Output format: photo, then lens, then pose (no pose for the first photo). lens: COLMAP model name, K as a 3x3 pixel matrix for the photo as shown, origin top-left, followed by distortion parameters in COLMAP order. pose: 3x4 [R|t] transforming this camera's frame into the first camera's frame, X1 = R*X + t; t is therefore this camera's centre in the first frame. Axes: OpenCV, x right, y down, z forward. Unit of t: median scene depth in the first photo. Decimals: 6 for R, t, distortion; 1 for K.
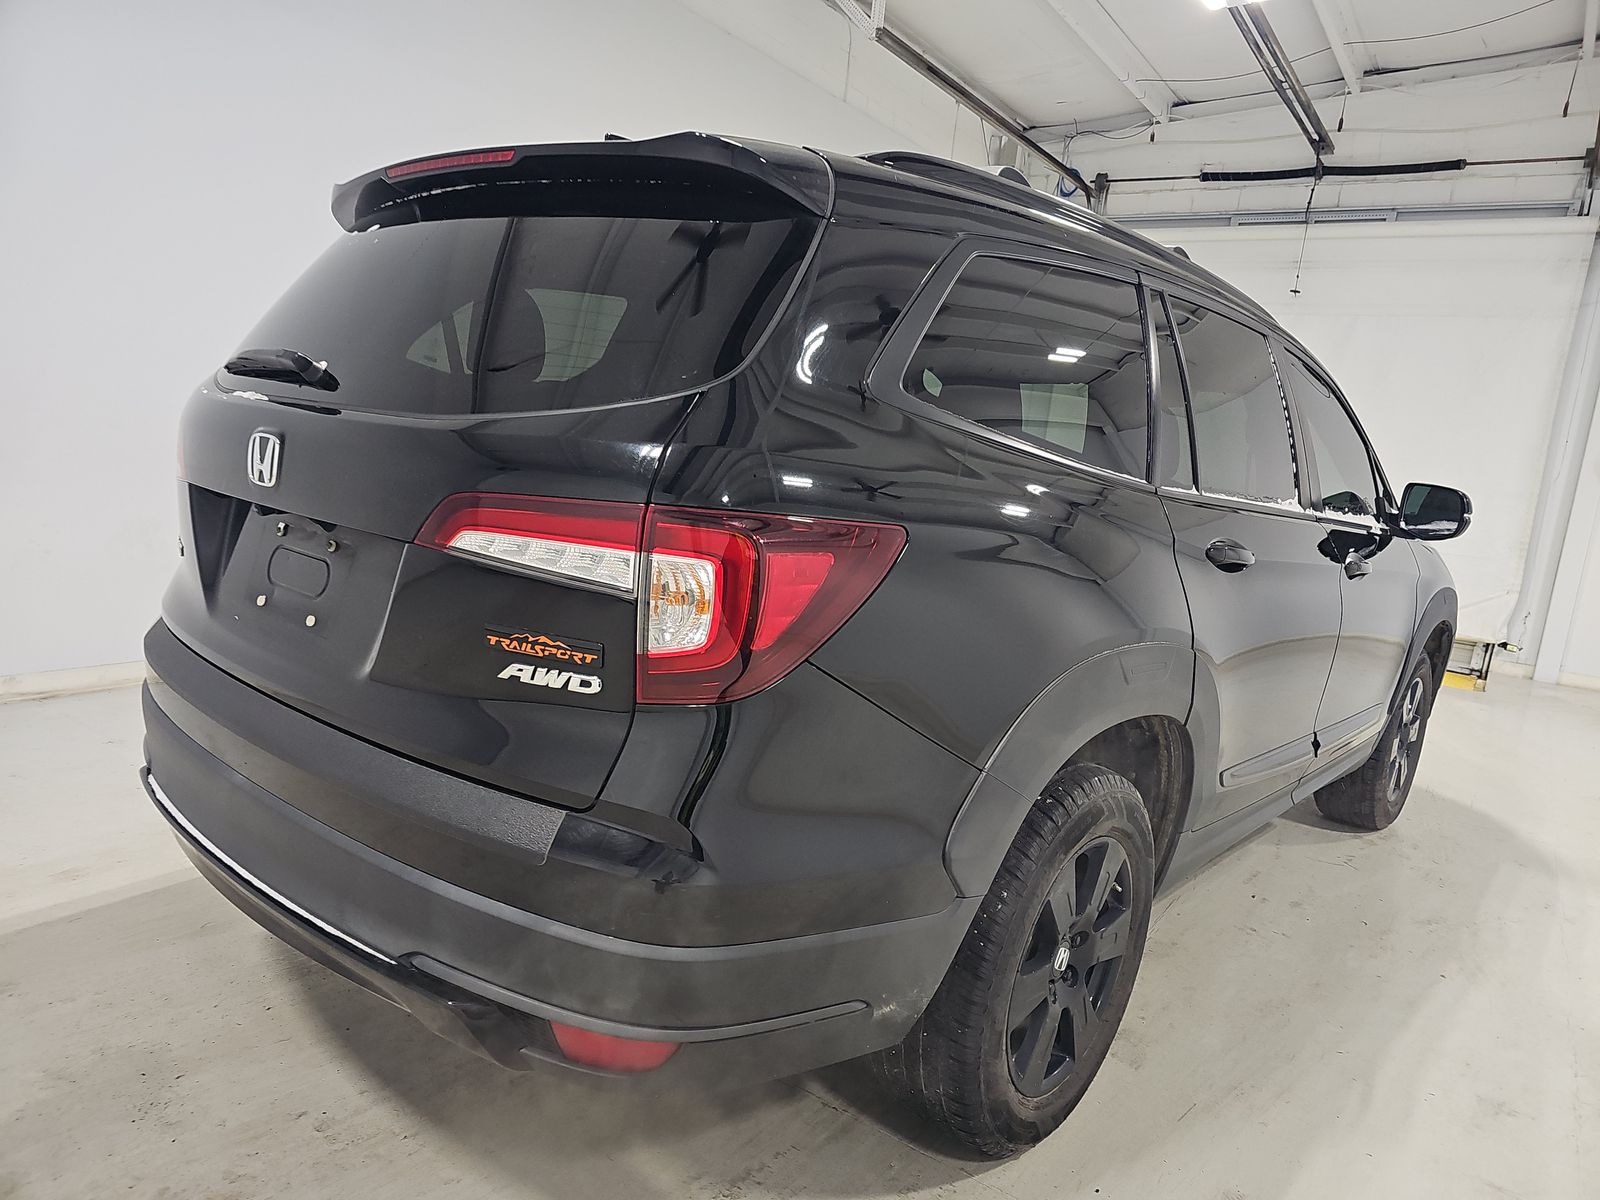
lens RADIAL K [[1080.7, 0, 795.6], [0, 1080.7, 612.9], [0, 0, 1]] dist [0.042211, -0.018998]
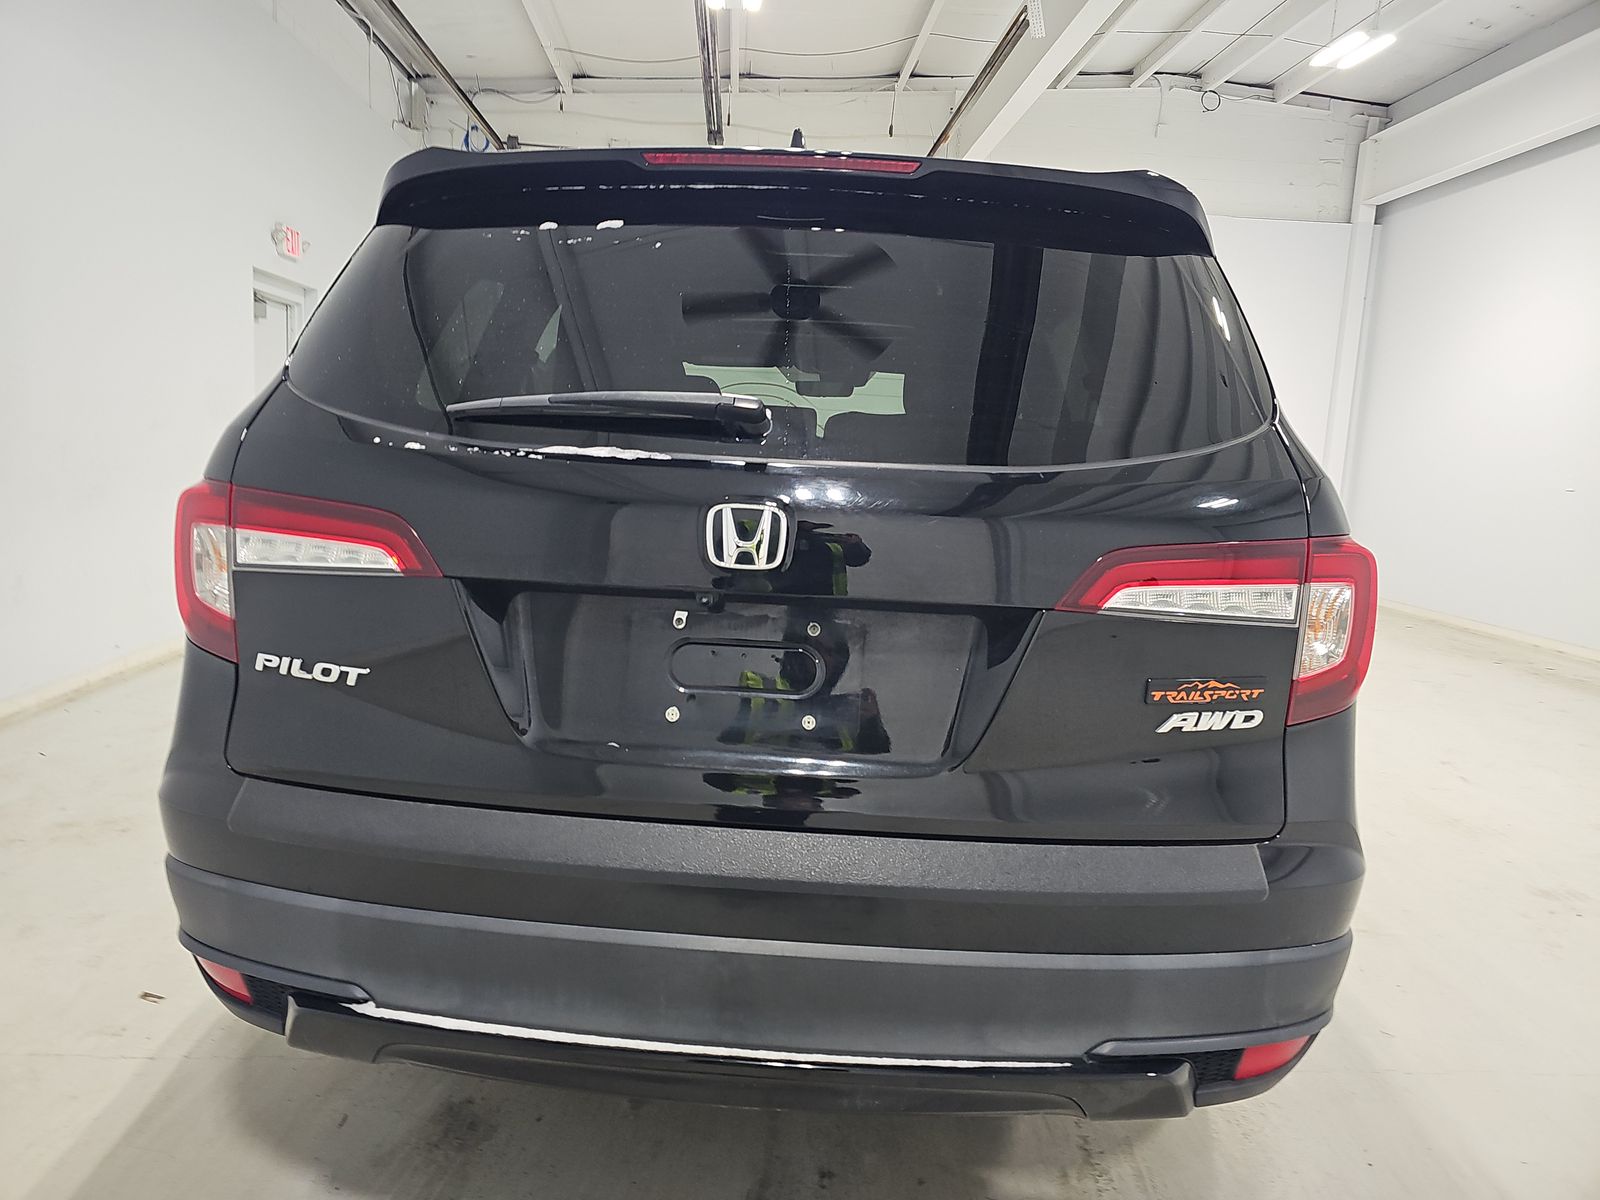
lens RADIAL K [[1080.7, 0, 800.2], [0, 1080.7, 600.6], [0, 0, 1]] dist [0.042211, -0.018998]
pose [[0.793801, -0.150596, 0.589237, -1.105394], [0.132966, 0.988393, 0.073485, -0.174862], [-0.593464, 0.020016, 0.804612, 0.411802]]
